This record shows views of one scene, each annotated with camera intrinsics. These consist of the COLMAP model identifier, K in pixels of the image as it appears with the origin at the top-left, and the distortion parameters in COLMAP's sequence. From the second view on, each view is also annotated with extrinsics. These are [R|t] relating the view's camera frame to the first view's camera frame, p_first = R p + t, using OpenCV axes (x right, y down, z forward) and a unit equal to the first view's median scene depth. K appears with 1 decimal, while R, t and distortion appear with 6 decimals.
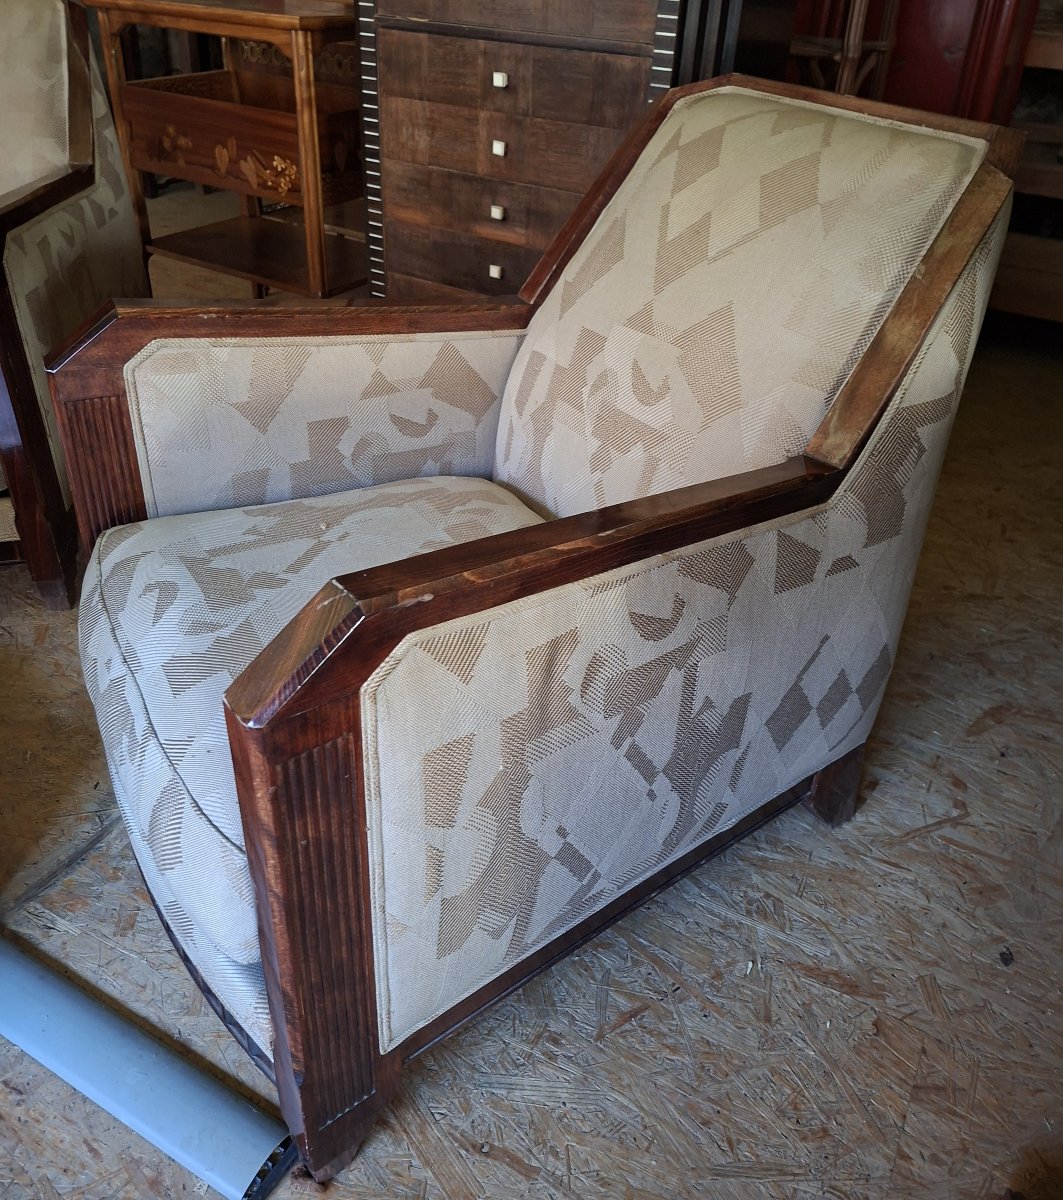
lens RADIAL K [[985.6, 0, 527.3], [0, 985.6, 534.7], [0, 0, 1]] dist [0.098902, -0.131579]
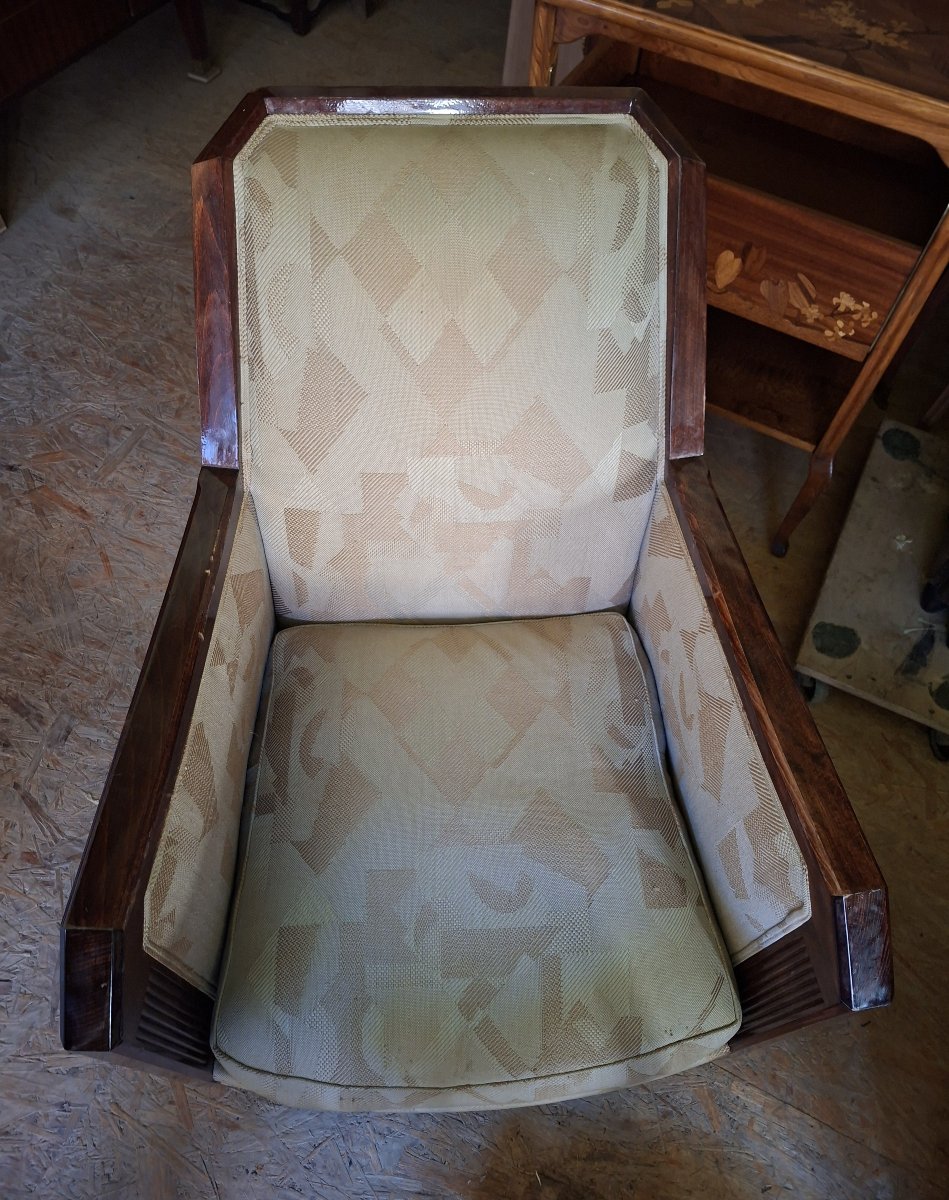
lens RADIAL K [[878.7, 0, 478.0], [0, 878.7, 623.8], [0, 0, 1]] dist [0.036058, -0.005557]
pose [[0.999134, -0.038734, 0.015176, -0.957438], [0.027182, 0.884008, 0.466682, -0.875546], [-0.031492, -0.465865, 0.884295, 0.741414]]
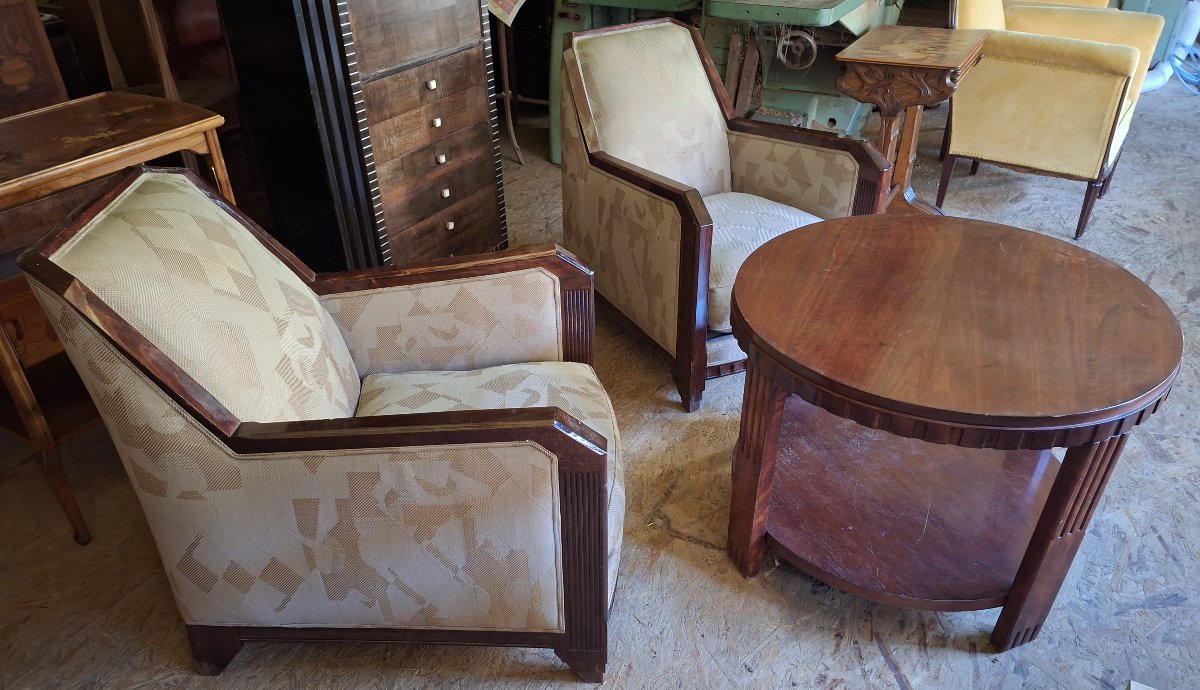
lens RADIAL K [[827.2, 0, 604.0], [0, 827.2, 395.1], [0, 0, 1]] dist [0.066331, -0.004648]
pose [[-0.036610, -0.602254, 0.797465, -2.134374], [0.529840, 0.664906, 0.526469, -0.992159], [-0.847307, 0.441803, 0.294756, 0.792615]]
